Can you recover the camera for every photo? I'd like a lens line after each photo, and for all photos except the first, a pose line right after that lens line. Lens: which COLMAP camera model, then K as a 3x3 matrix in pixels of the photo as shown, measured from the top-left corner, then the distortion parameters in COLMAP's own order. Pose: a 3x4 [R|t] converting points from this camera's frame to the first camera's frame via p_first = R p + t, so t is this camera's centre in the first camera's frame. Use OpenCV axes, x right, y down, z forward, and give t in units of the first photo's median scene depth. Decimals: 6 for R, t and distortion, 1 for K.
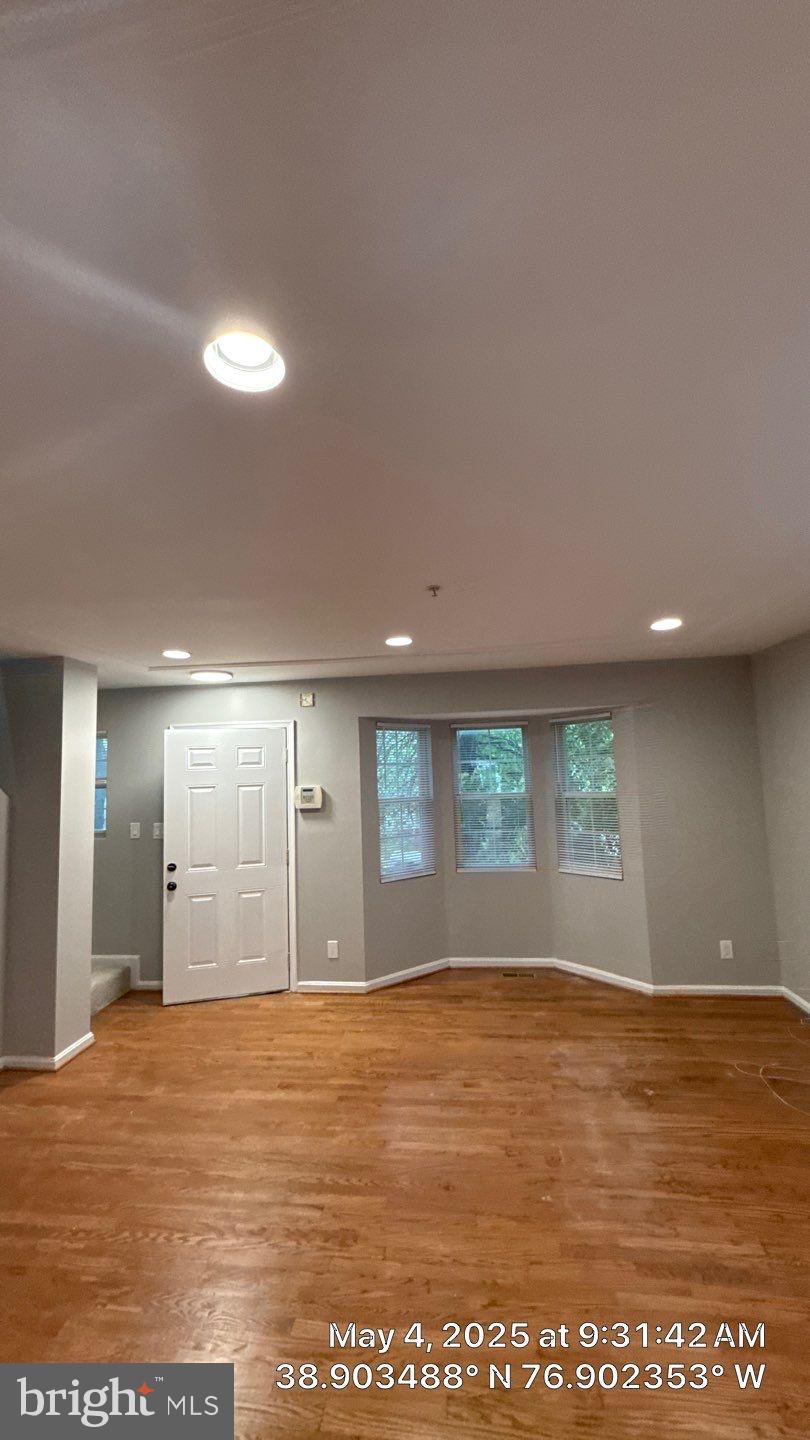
lens RADIAL K [[603.8, 0, 404.7], [0, 603.8, 721.5], [0, 0, 1]] dist [0.000955, 0.000132]
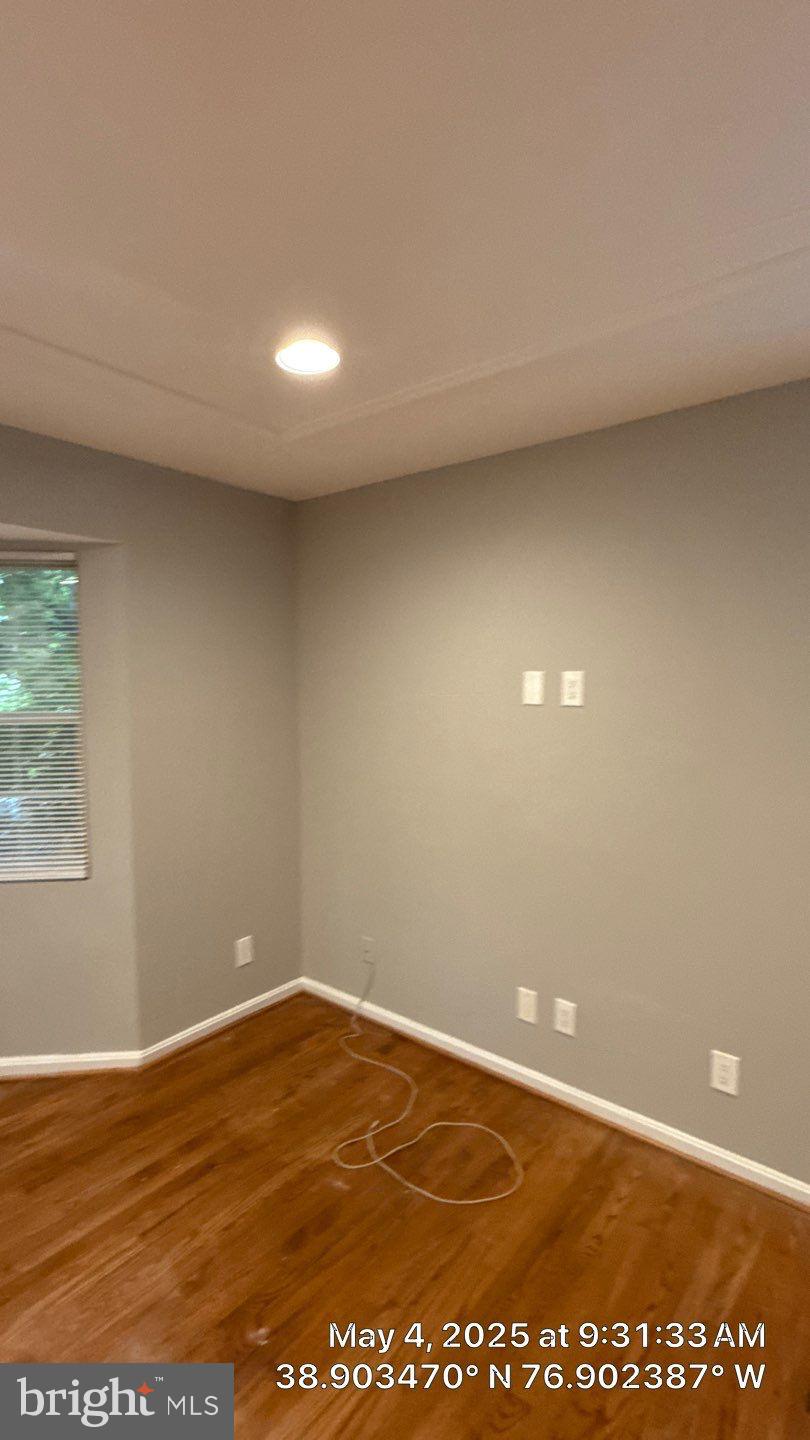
lens RADIAL K [[658.5, 0, 406.5], [0, 658.5, 723.7], [0, 0, 1]] dist [-0.001271, 0.000968]
pose [[0.528861, -0.020744, 0.848455, 0.022844], [-0.098461, 0.991451, 0.085613, 0.050177], [-0.842978, -0.128817, 0.522297, 0.465735]]
